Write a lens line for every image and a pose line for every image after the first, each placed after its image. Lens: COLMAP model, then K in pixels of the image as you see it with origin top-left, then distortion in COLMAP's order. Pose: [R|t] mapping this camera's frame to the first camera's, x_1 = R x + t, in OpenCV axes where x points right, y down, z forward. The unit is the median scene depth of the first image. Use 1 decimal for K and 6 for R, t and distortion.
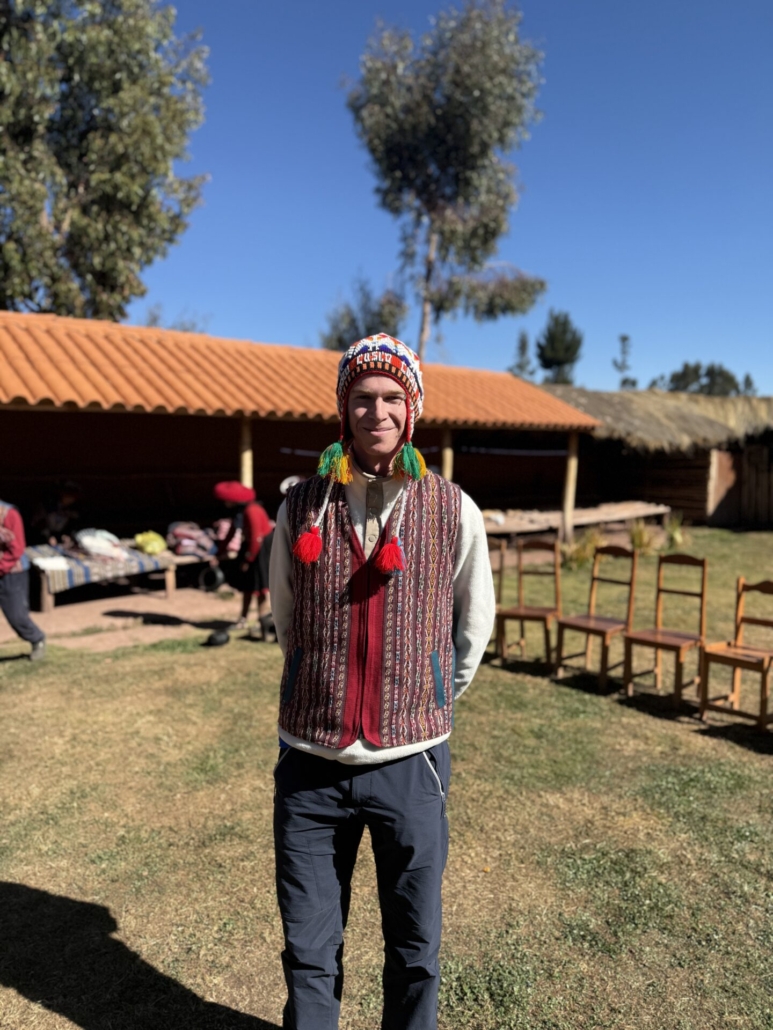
lens RADIAL K [[709.9, 0, 380.0], [0, 709.9, 510.4], [0, 0, 1]] dist [0.008234, -0.019270]
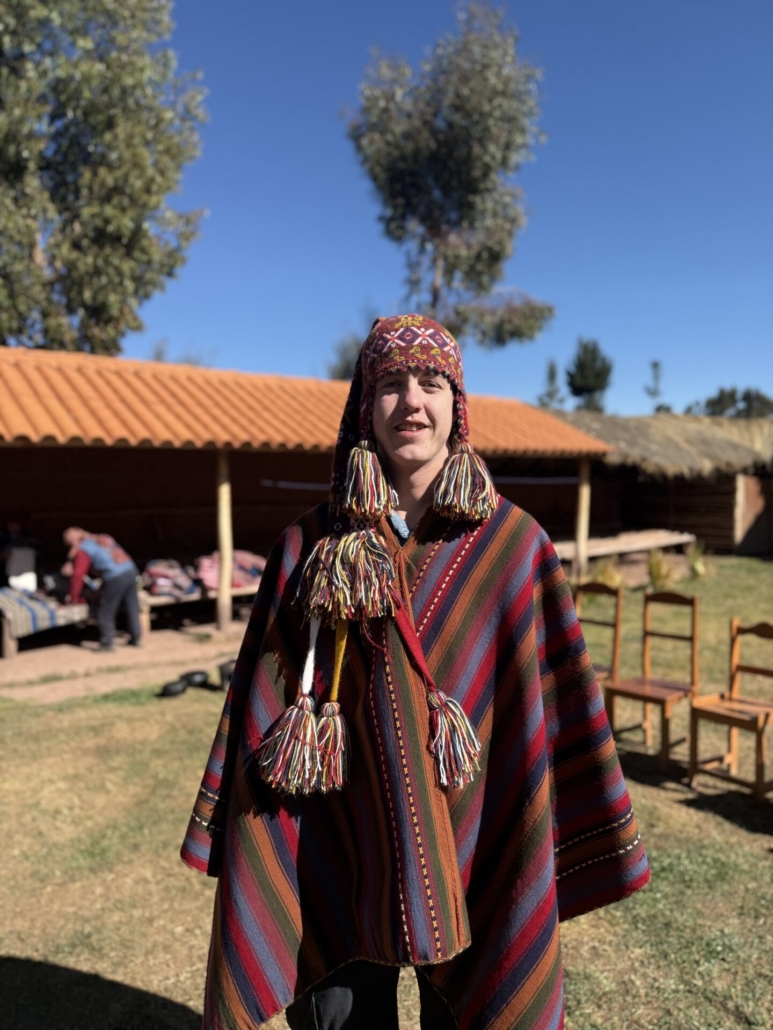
lens RADIAL K [[711.5, 0, 386.5], [0, 711.5, 515.0], [0, 0, 1]] dist [0.002990, -0.013228]
pose [[0.999048, -0.017177, -0.040099, 0.123604], [0.015612, 0.999117, -0.039016, -0.004927], [0.040734, 0.038353, 0.998434, 0.112829]]
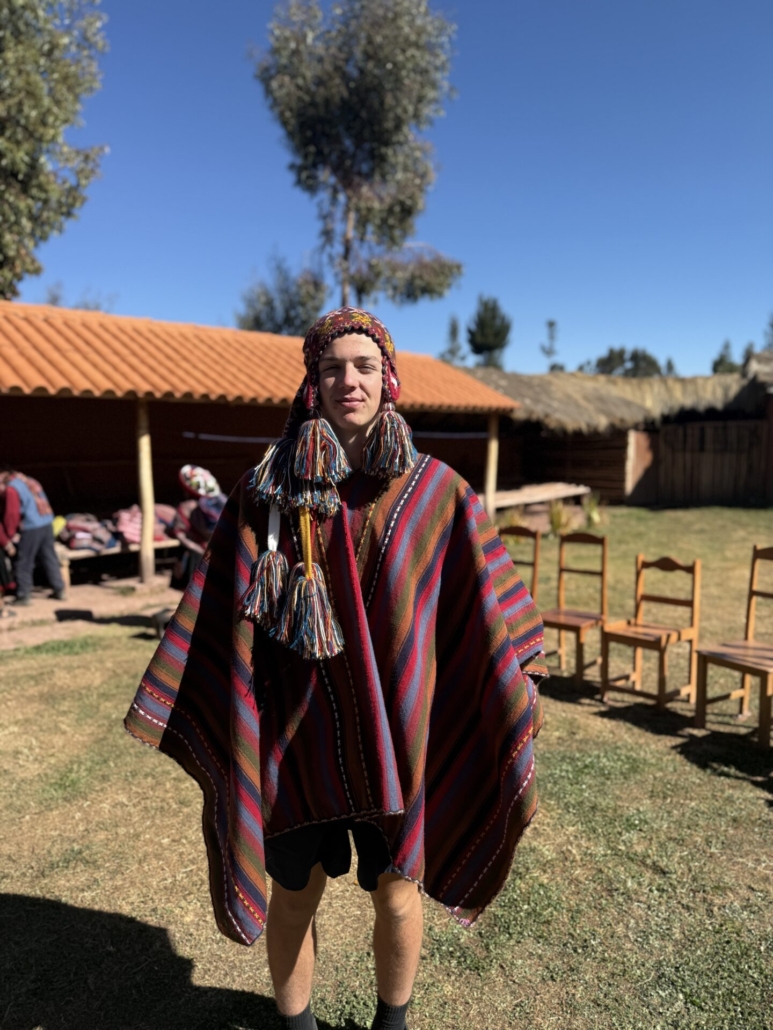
lens RADIAL K [[711.3, 0, 383.0], [0, 711.3, 514.4], [0, 0, 1]] dist [0.007939, -0.021020]
pose [[0.995421, -0.024776, 0.092321, 0.067177], [0.022604, 0.999444, 0.024496, 0.006915], [-0.092876, -0.022297, 0.995428, 0.058735]]
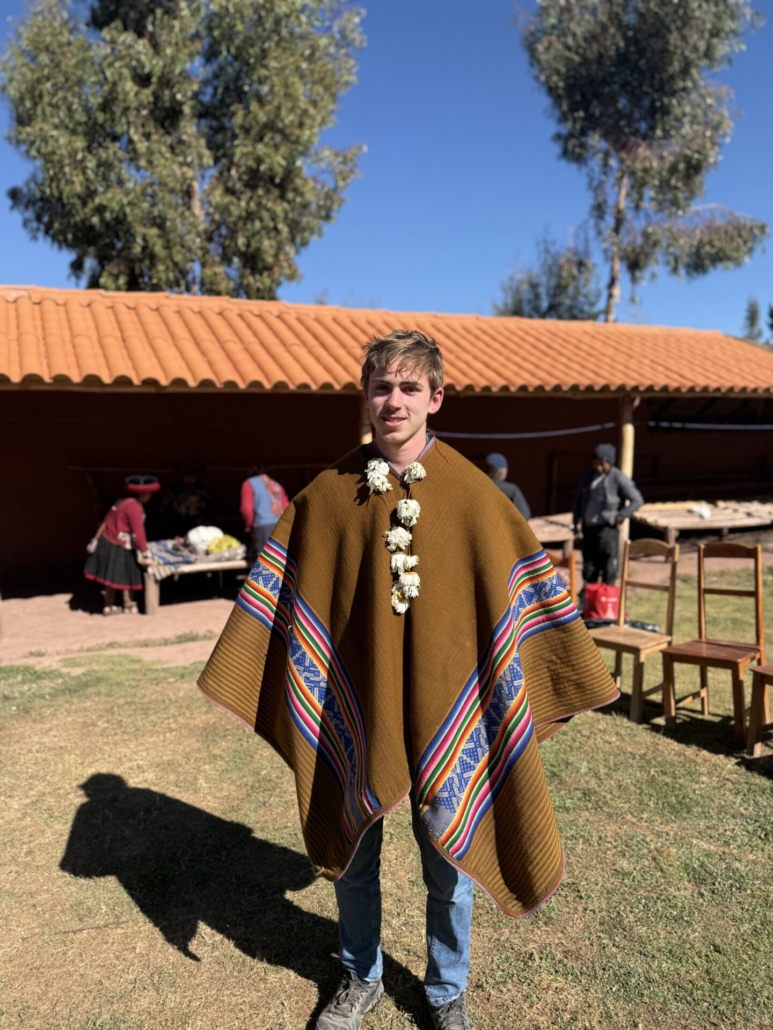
lens RADIAL K [[711.5, 0, 386.5], [0, 711.5, 515.0], [0, 0, 1]] dist [0.002990, -0.013228]
pose [[0.961351, 0.001770, -0.275322, 0.126672], [0.002162, 0.999900, 0.013977, 0.003554], [0.275319, -0.014032, 0.961251, 0.337315]]
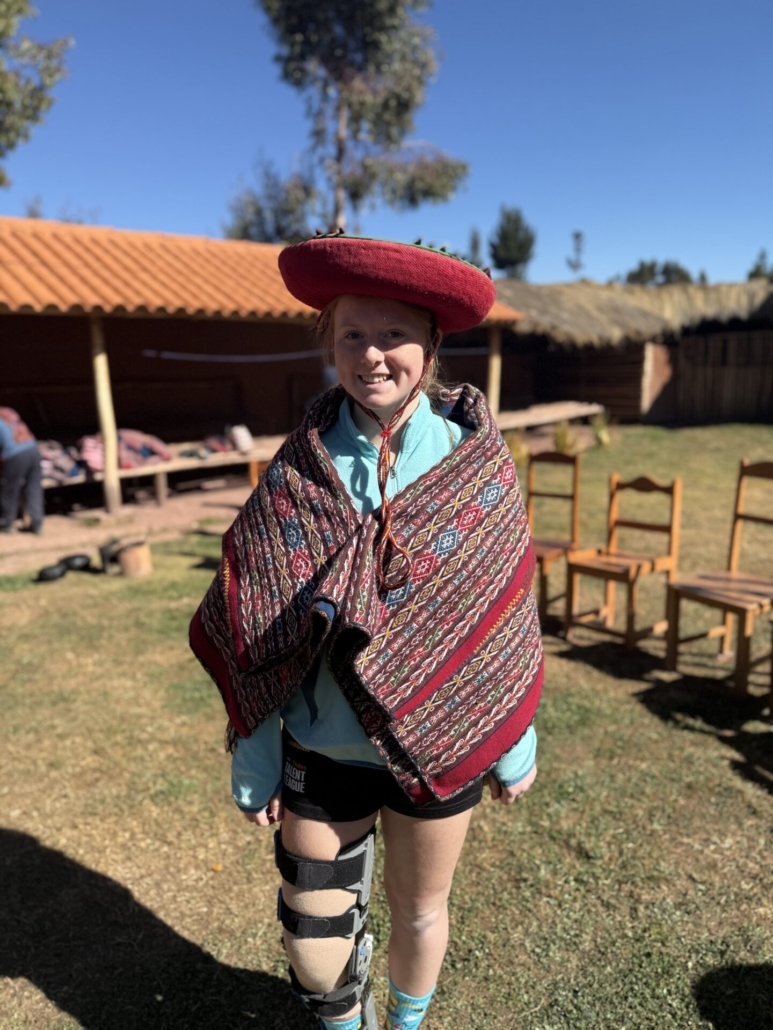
lens RADIAL K [[713.1, 0, 387.1], [0, 713.1, 510.2], [0, 0, 1]] dist [0.002158, -0.018357]
pose [[0.997137, -0.047575, 0.058775, 0.186944], [0.040185, 0.991830, 0.121069, 0.023254], [-0.064054, -0.118361, 0.990903, 0.167618]]
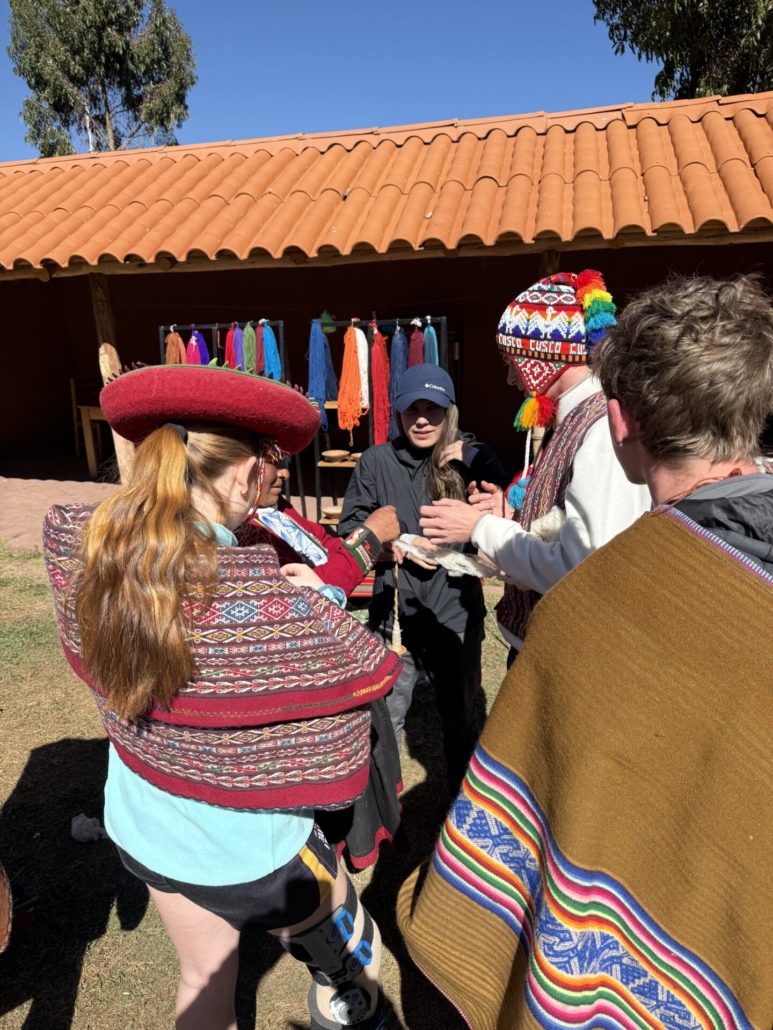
lens RADIAL K [[713.1, 0, 387.1], [0, 713.1, 510.2], [0, 0, 1]] dist [0.002158, -0.018357]
pose [[0.568868, 0.216930, -0.793304, -0.229112], [-0.058850, 0.972851, 0.223826, -0.067035], [0.820320, -0.080641, 0.566190, 0.600383]]
